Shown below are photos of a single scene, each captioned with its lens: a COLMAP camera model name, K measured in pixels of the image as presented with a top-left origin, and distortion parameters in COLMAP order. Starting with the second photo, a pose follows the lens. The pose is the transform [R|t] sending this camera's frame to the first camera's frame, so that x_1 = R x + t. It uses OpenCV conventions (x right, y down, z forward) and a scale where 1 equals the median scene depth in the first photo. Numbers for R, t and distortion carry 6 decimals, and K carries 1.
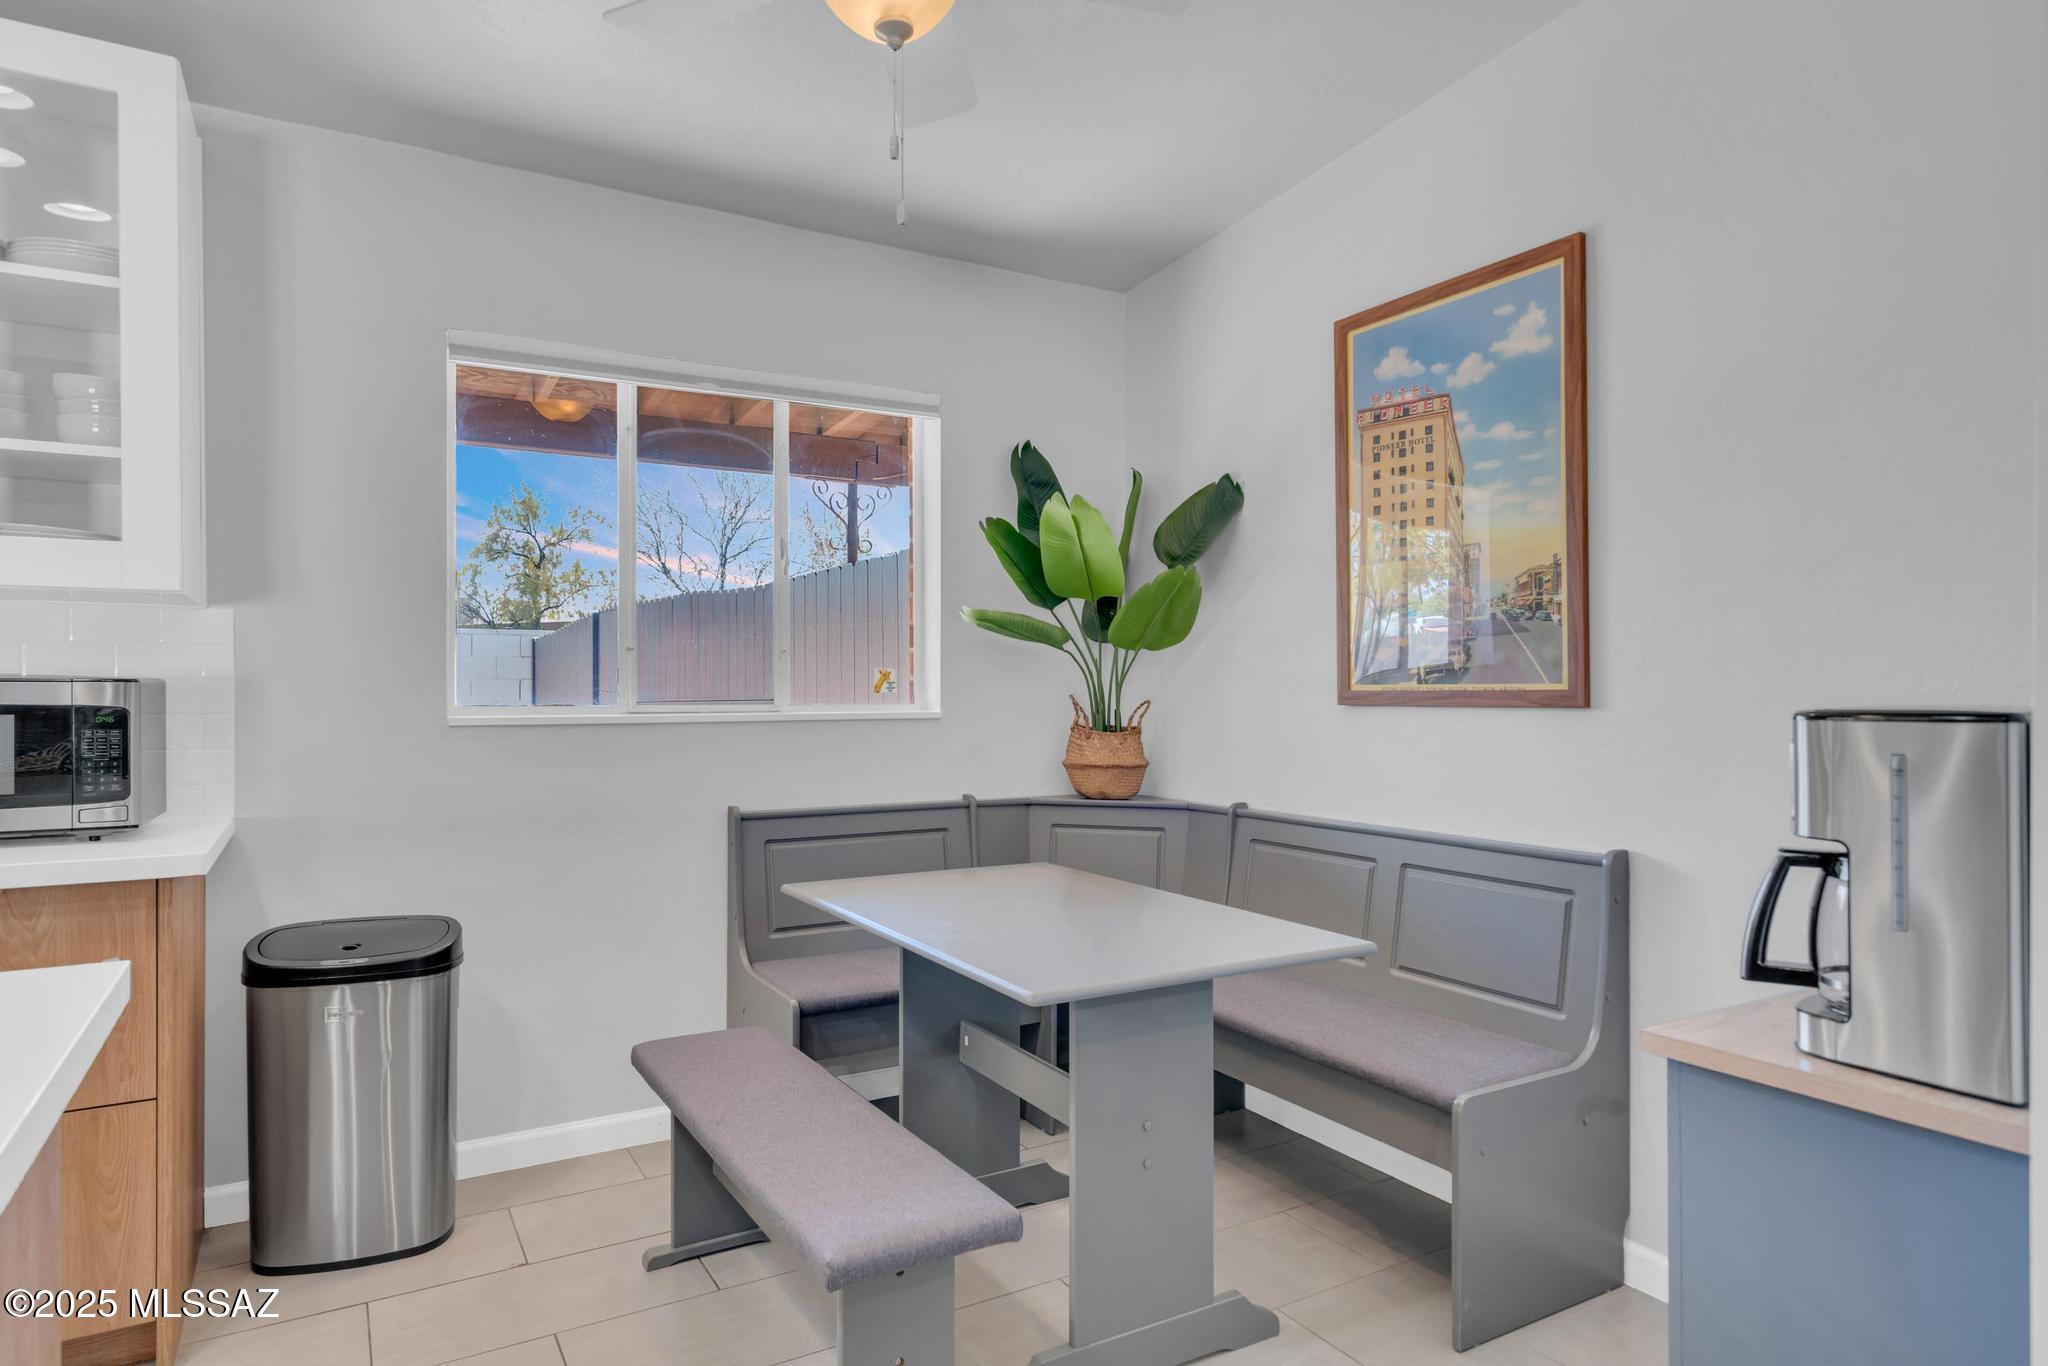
lens RADIAL K [[1165.9, 0, 1024.4], [0, 1165.9, 686.6], [0, 0, 1]] dist [0.002883, 0.000178]
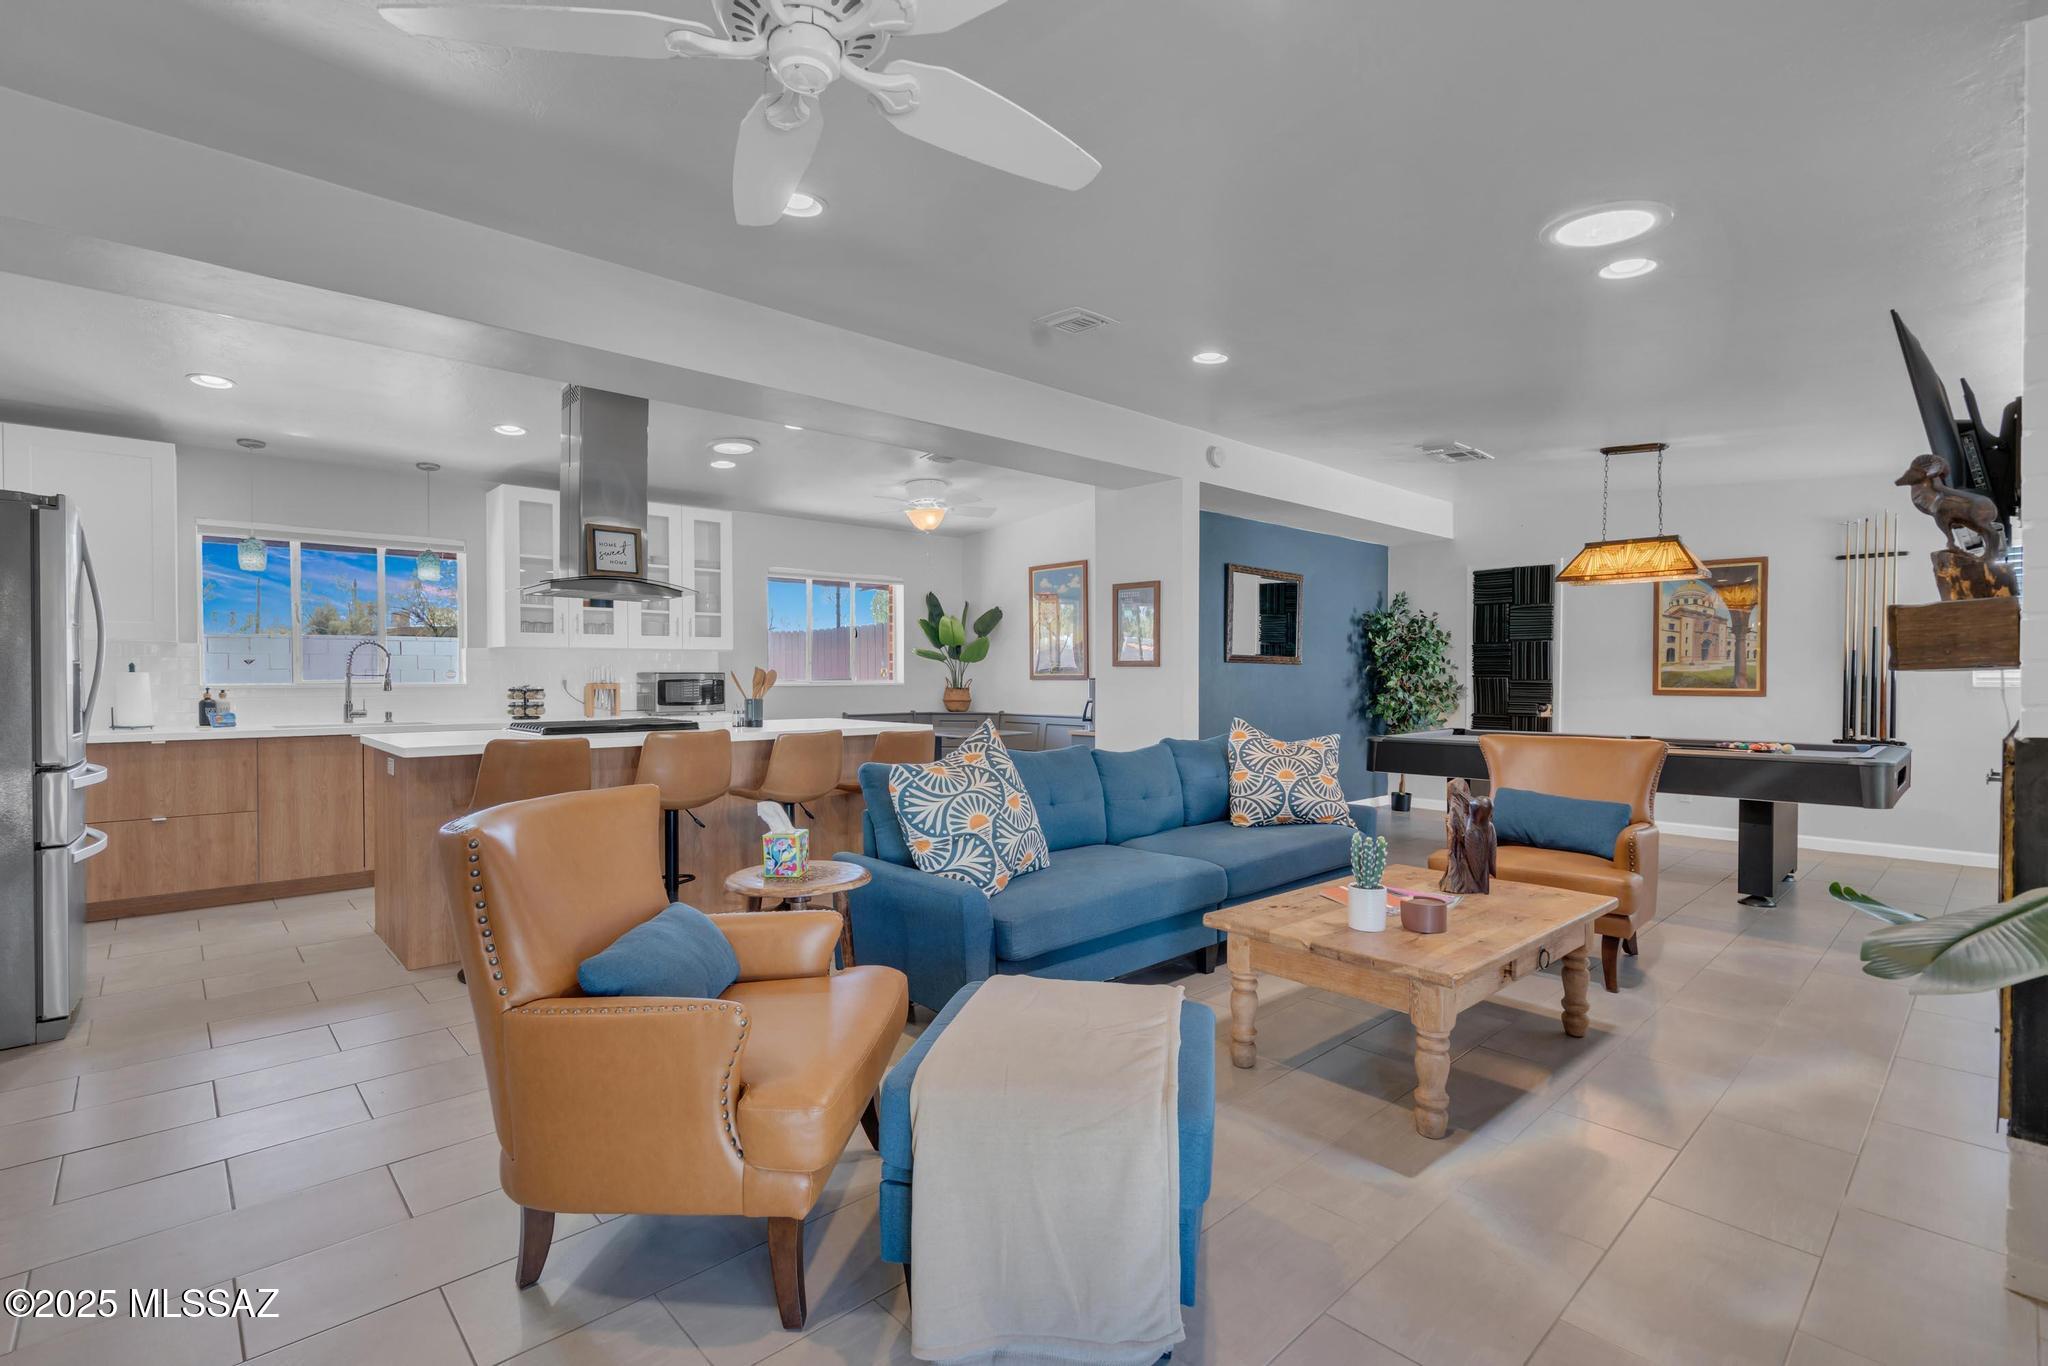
lens RADIAL K [[940.2, 0, 1022.1], [0, 940.2, 682.5], [0, 0, 1]] dist [-0.005235, -0.000141]
pose [[0.978500, -0.002552, 0.206229, -0.275466], [0.001064, 0.999973, 0.007322, 0.003547], [-0.206242, -0.006945, 0.978476, -1.450700]]
